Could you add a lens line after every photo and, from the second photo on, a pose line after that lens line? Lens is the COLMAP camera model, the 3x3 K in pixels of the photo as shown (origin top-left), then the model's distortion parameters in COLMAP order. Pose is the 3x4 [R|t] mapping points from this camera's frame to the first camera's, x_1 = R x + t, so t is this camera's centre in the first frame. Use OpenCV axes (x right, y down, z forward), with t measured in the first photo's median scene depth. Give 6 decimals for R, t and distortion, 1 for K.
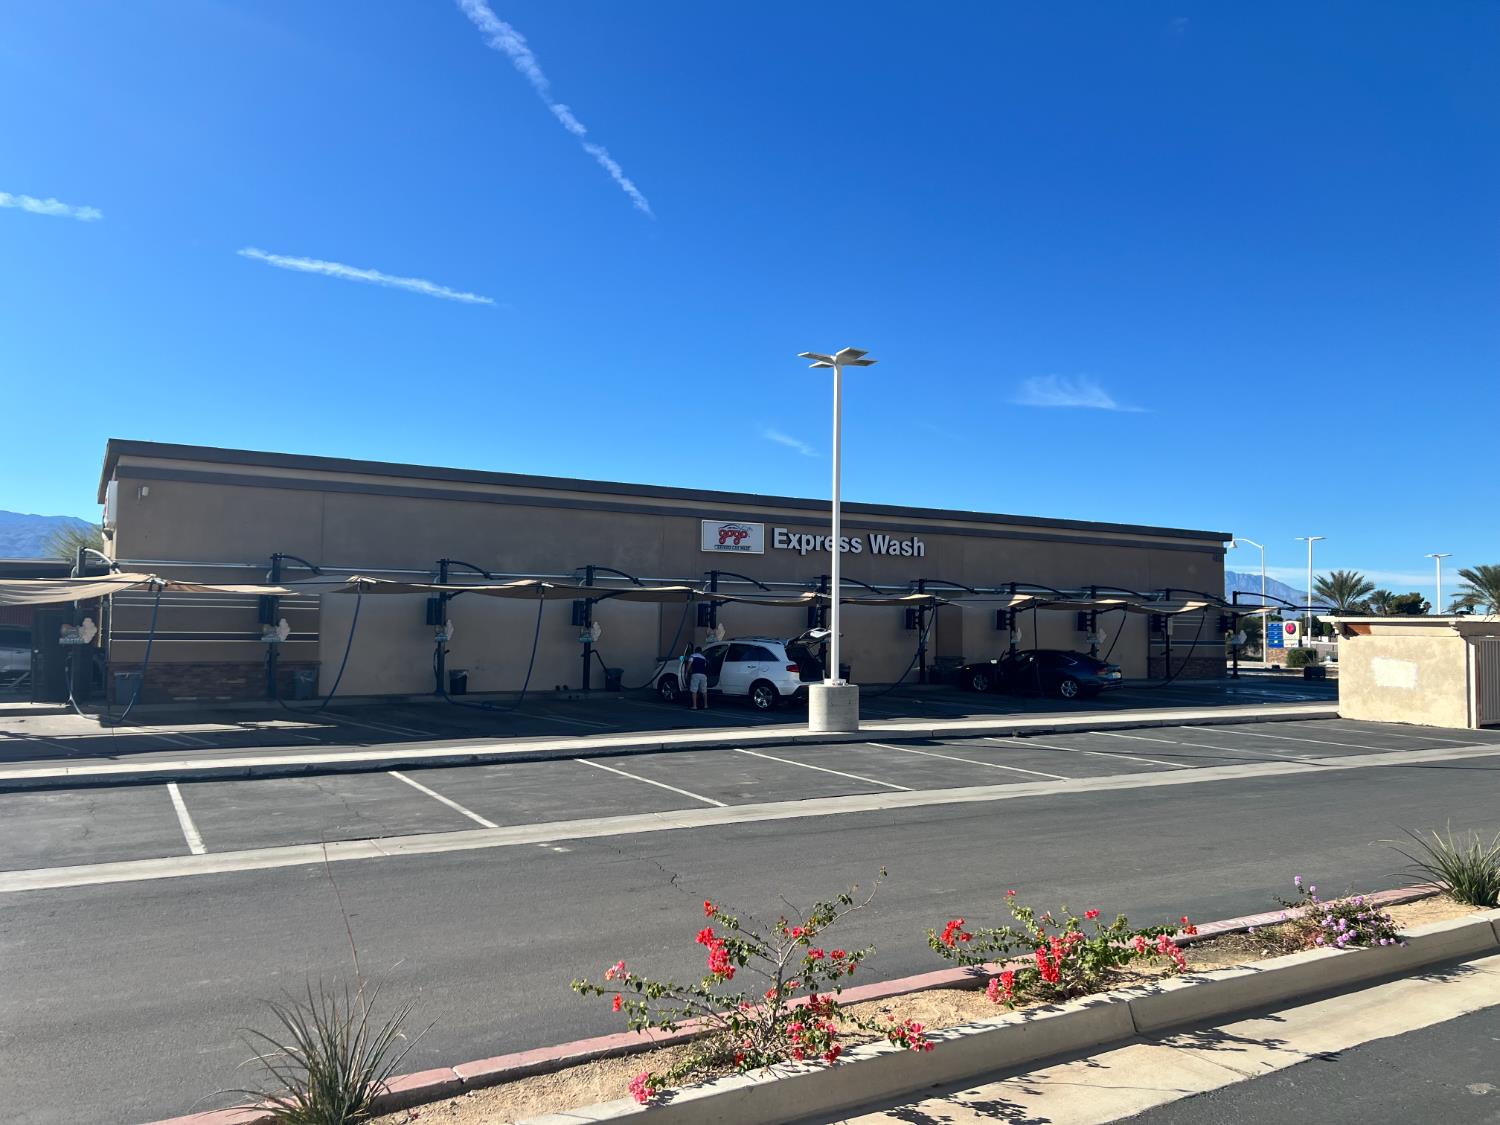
lens RADIAL K [[1102.1, 0, 725.0], [0, 1102.1, 563.8], [0, 0, 1]] dist [0.063047, -0.006266]
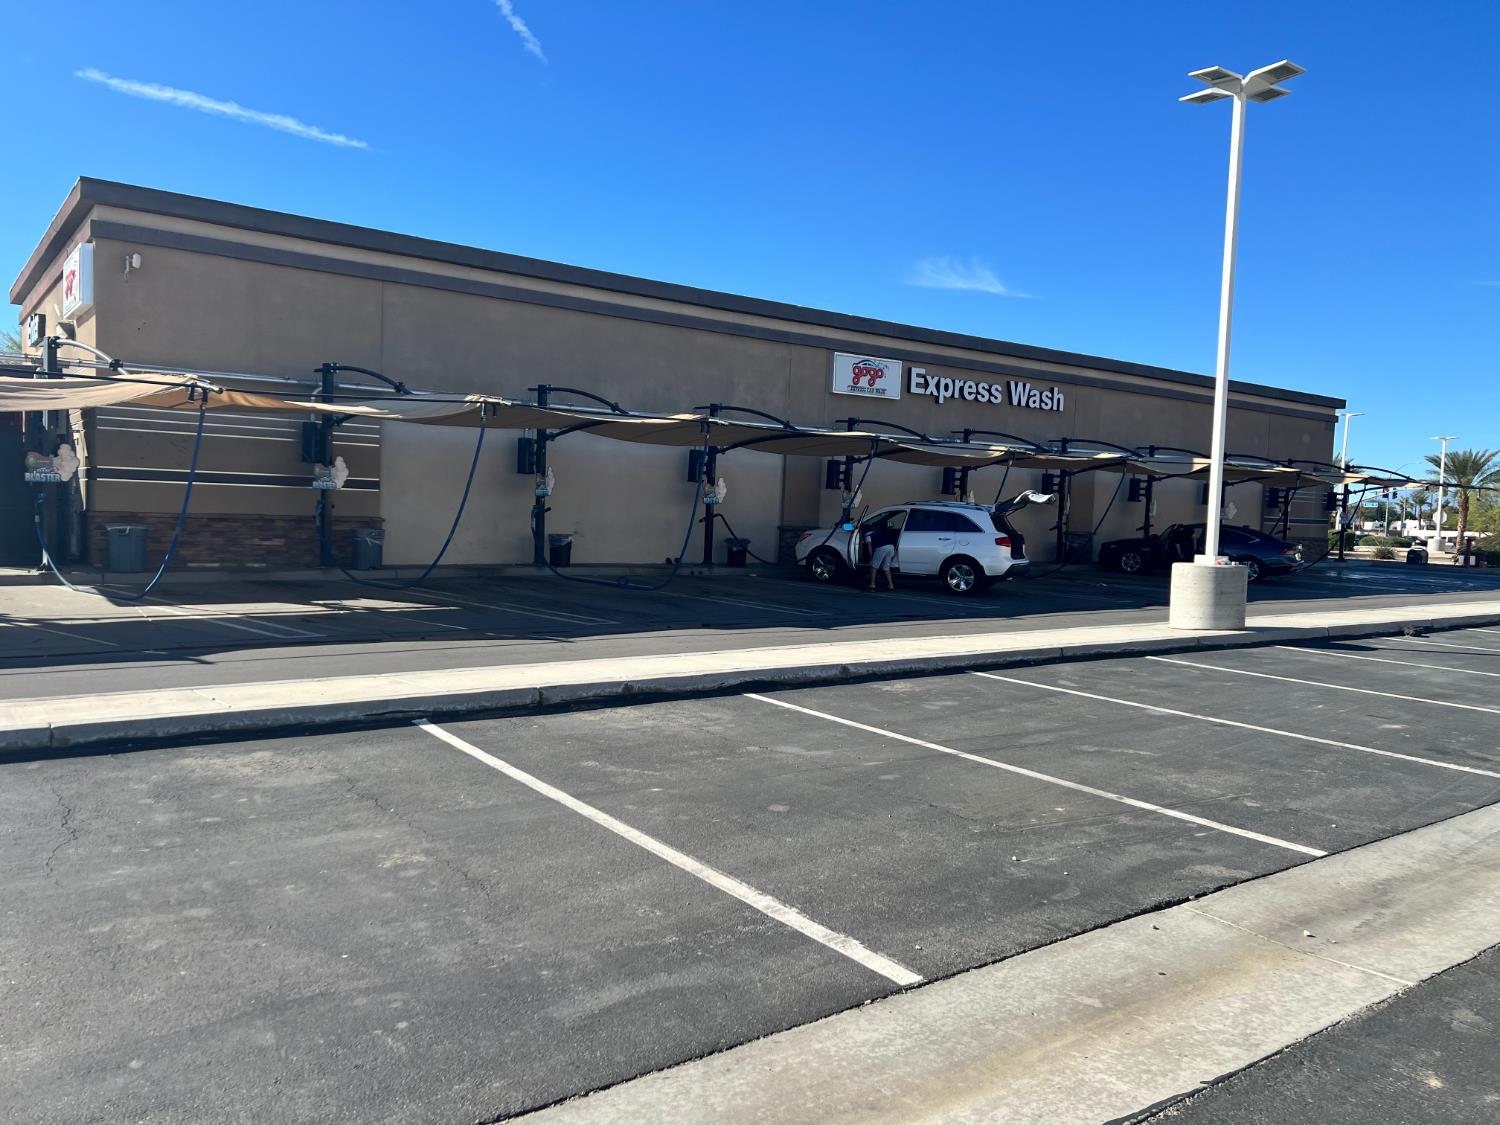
lens RADIAL K [[1112.4, 0, 719.5], [0, 1112.4, 538.1], [0, 0, 1]] dist [0.105742, -0.085224]
pose [[0.995087, 0.019910, 0.096985, -0.202303], [-0.028372, 0.995834, 0.086663, 0.029030], [-0.094855, -0.088989, 0.991506, 0.233489]]
